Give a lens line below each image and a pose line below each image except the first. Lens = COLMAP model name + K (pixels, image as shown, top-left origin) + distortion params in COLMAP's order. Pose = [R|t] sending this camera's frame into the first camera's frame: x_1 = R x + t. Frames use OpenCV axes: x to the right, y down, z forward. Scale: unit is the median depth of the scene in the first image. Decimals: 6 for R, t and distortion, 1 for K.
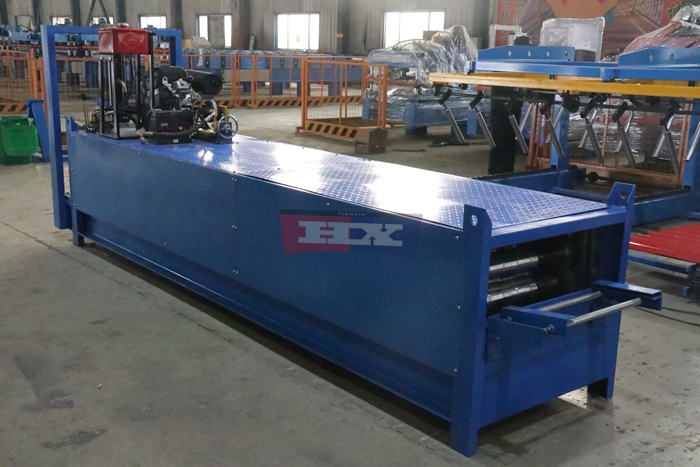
lens RADIAL K [[824.5, 0, 404.2], [0, 824.5, 234.3], [0, 0, 1]] dist [0.001941, 0.025216]
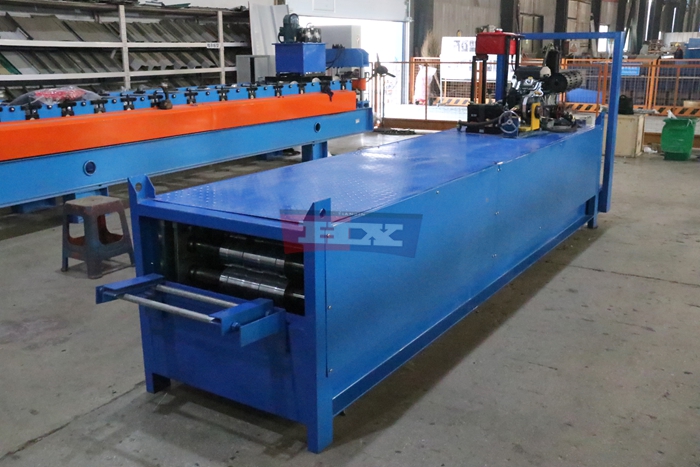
lens RADIAL K [[756.7, 0, 350.0], [0, 756.7, 233.5], [0, 0, 1]] dist [-0.079853, 0.351924]
pose [[0.282312, 0.218127, -0.934195, 0.763090], [-0.213153, 0.963728, 0.160608, -0.122447], [0.935343, 0.153785, 0.318566, 0.618131]]
